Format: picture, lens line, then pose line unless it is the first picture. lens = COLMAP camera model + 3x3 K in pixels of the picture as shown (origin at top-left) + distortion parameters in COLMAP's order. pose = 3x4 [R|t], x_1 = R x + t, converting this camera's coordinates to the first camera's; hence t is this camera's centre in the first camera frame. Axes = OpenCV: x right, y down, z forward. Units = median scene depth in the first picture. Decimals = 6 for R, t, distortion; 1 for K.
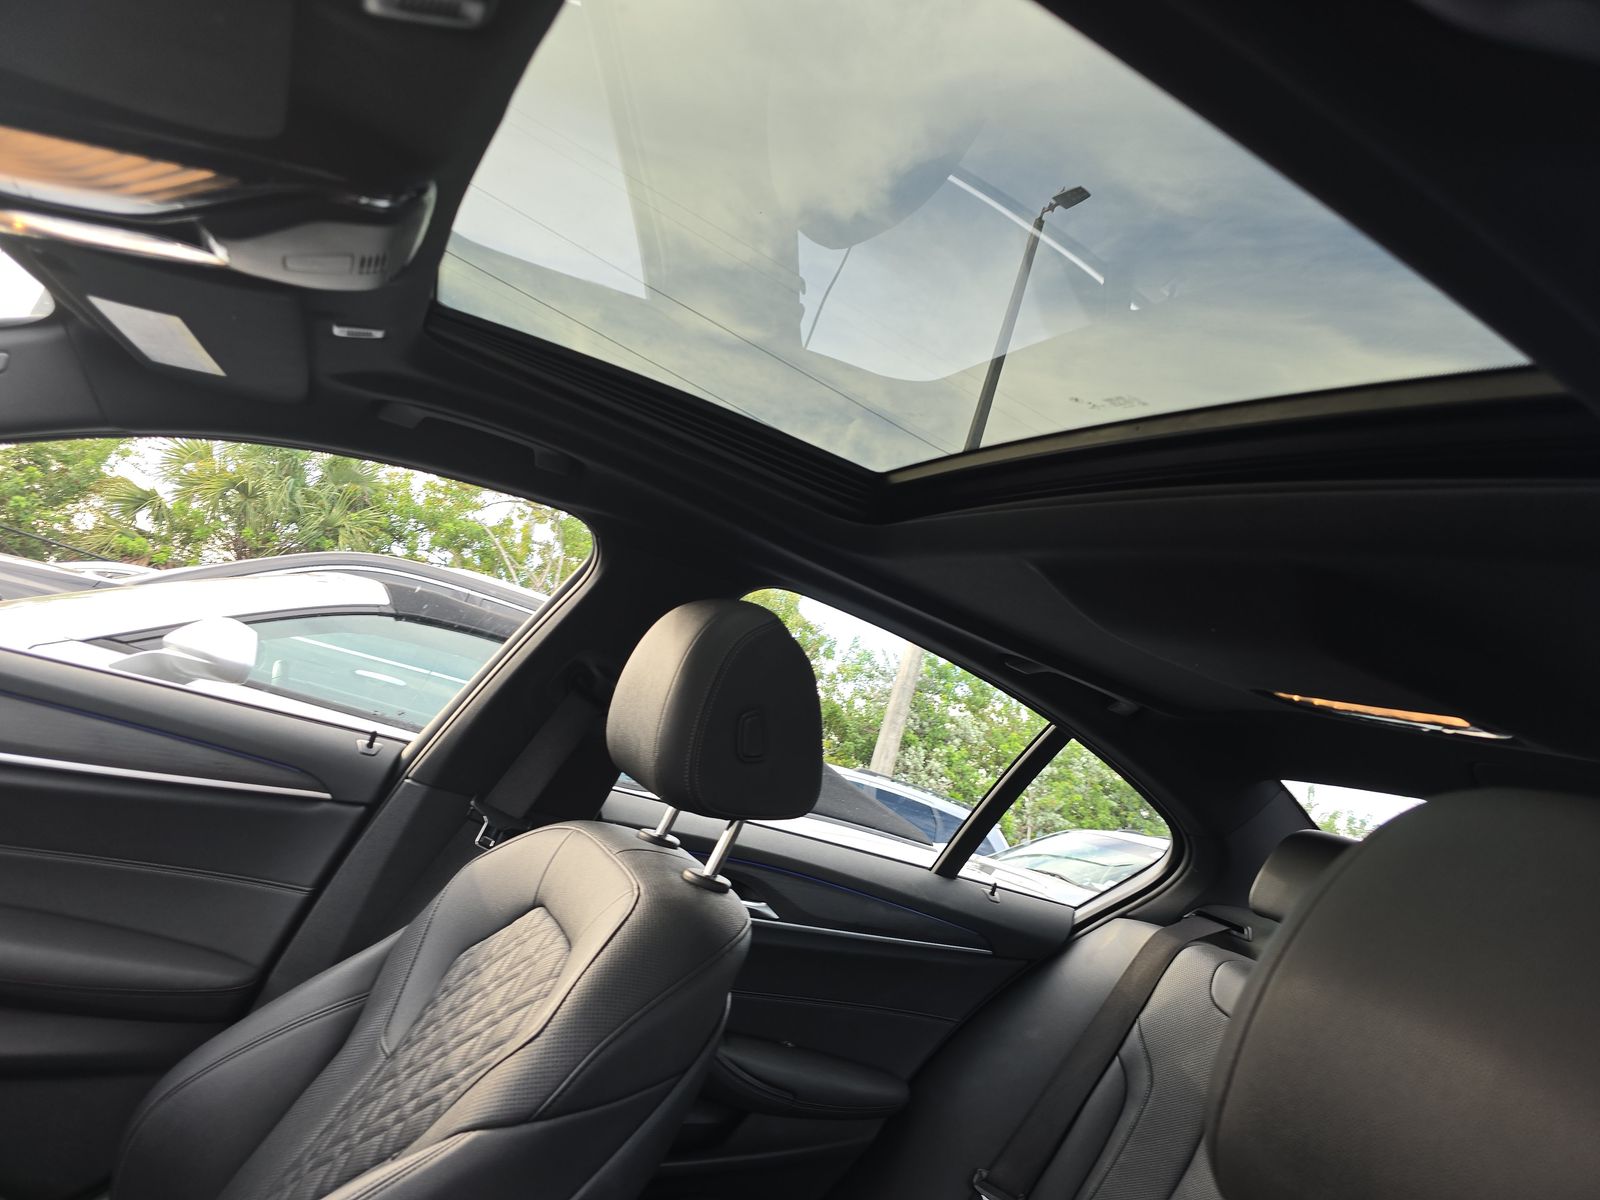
lens RADIAL K [[1082.7, 0, 800.0], [0, 1082.7, 600.0], [0, 0, 1]] dist [0.042460, -0.038352]
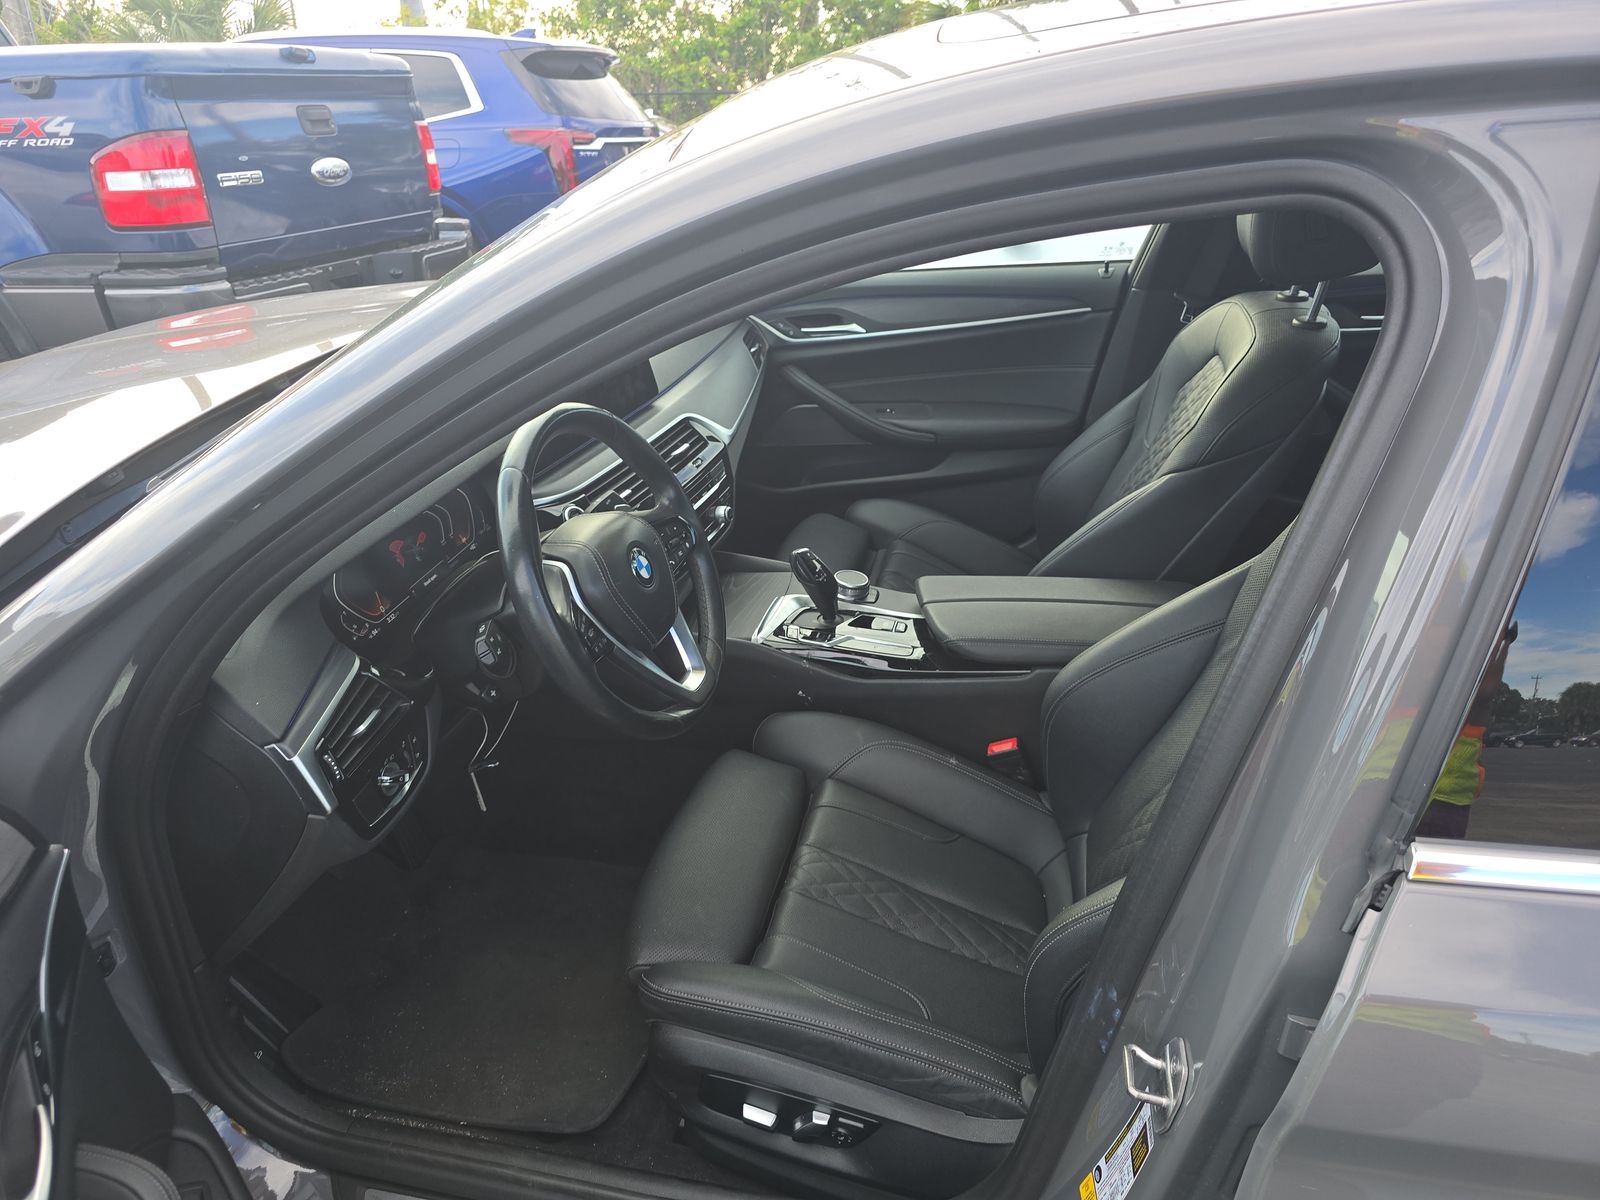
lens RADIAL K [[1082.7, 0, 800.0], [0, 1082.7, 600.0], [0, 0, 1]] dist [0.042460, -0.038352]
pose [[0.719923, -0.026099, -0.693563, 0.421105], [0.363207, 0.865705, 0.344435, -0.182582], [0.591431, -0.499874, 0.632720, -0.564053]]
